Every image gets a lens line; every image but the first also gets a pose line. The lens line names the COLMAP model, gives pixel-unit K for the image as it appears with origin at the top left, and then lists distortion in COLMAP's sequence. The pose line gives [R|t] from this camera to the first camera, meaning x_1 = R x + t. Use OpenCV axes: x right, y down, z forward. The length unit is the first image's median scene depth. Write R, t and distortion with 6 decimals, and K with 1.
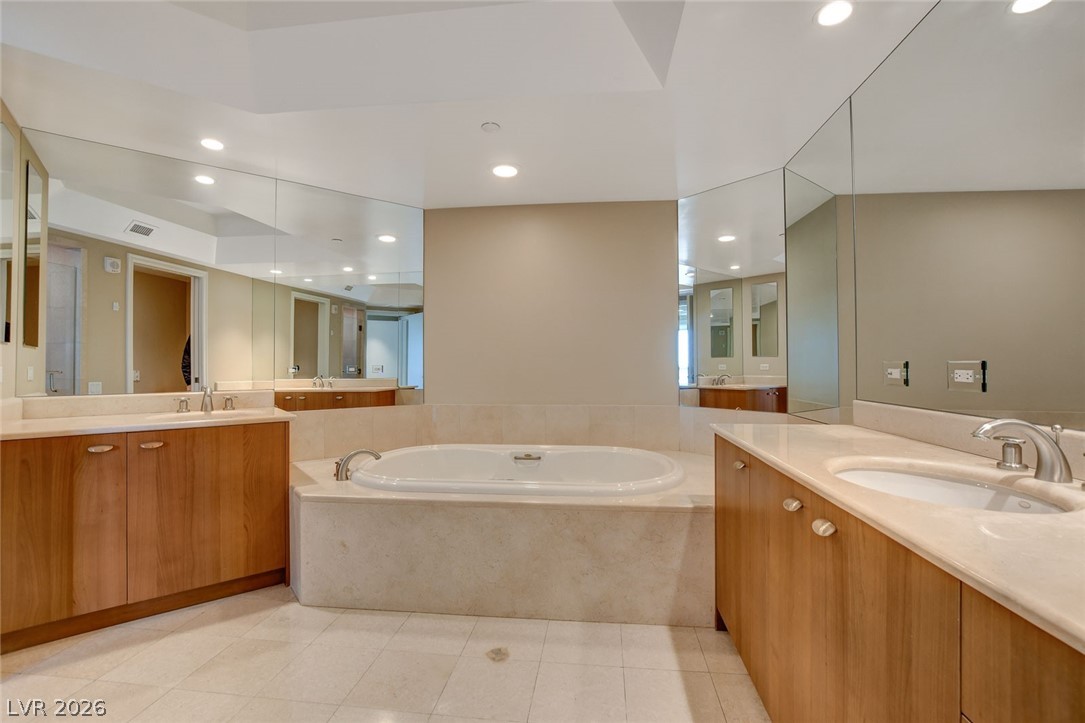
lens RADIAL K [[477.1, 0, 551.0], [0, 477.1, 365.9], [0, 0, 1]] dist [-0.023885, 0.001027]
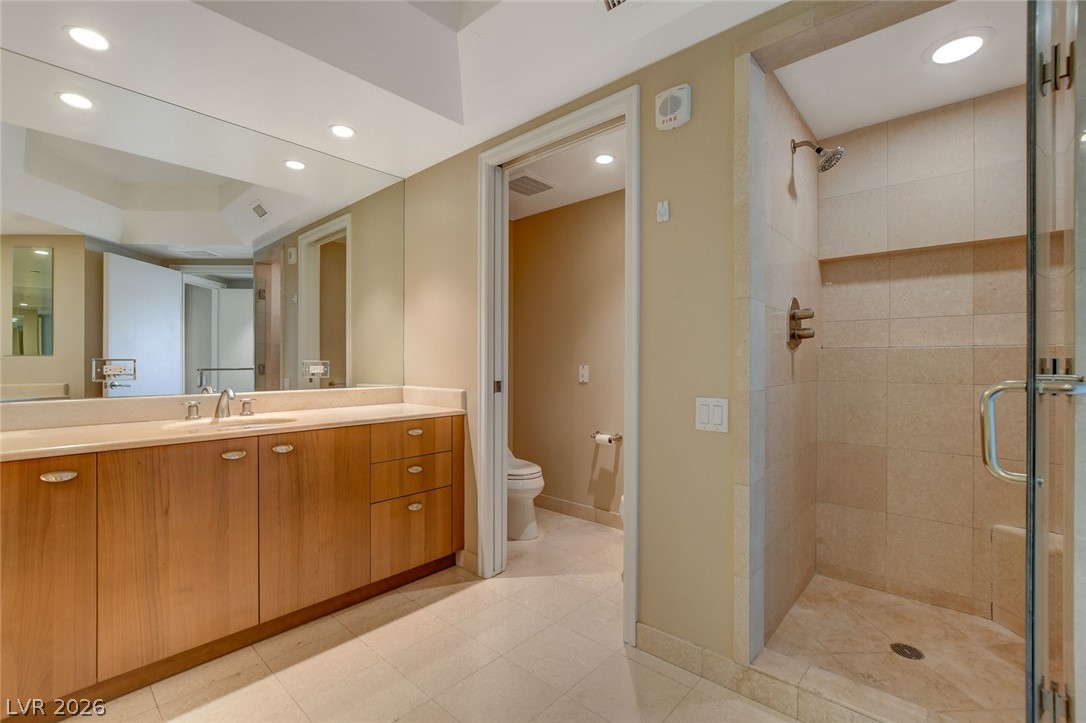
lens RADIAL K [[477.6, 0, 551.5], [0, 477.6, 366.0], [0, 0, 1]] dist [-0.023885, 0.001027]
pose [[-0.832057, -0.000844, 0.554690, -0.642013], [0.002538, 0.999983, 0.005330, 0.002919], [-0.554685, 0.005843, -0.832040, 0.935850]]
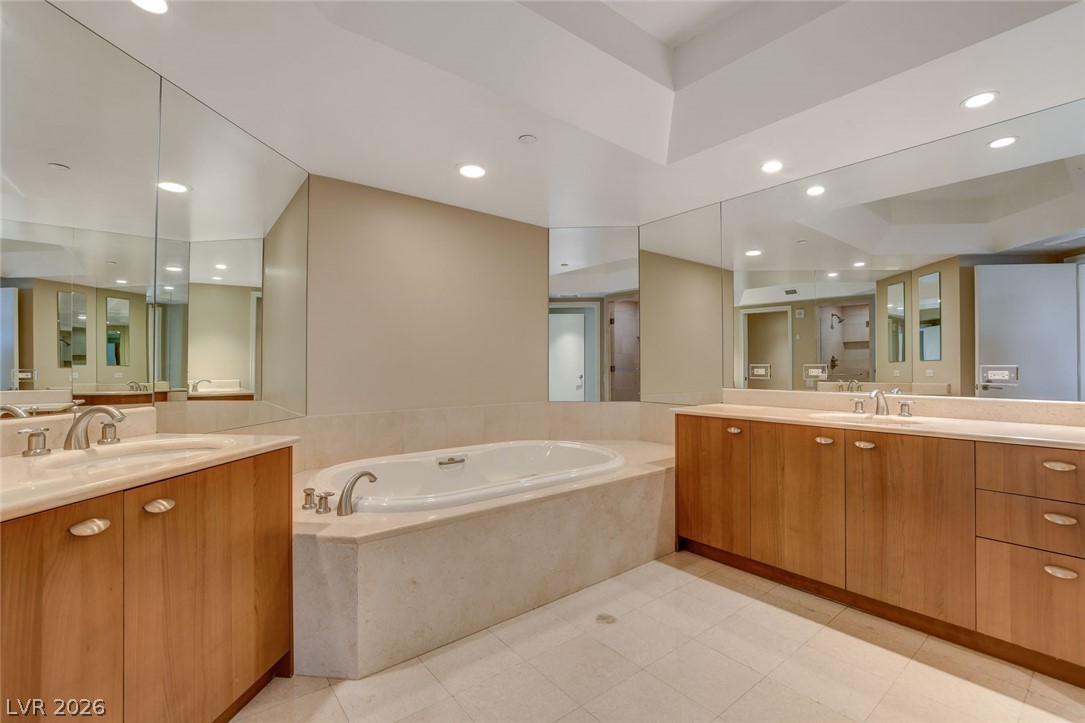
lens RADIAL K [[477.1, 0, 551.0], [0, 477.1, 365.9], [0, 0, 1]] dist [-0.023885, 0.001027]
pose [[0.703329, 0.000963, 0.710864, -0.894431], [0.001140, 0.999996, -0.002482, -0.002197], [-0.710864, 0.002556, 0.703325, 0.245684]]
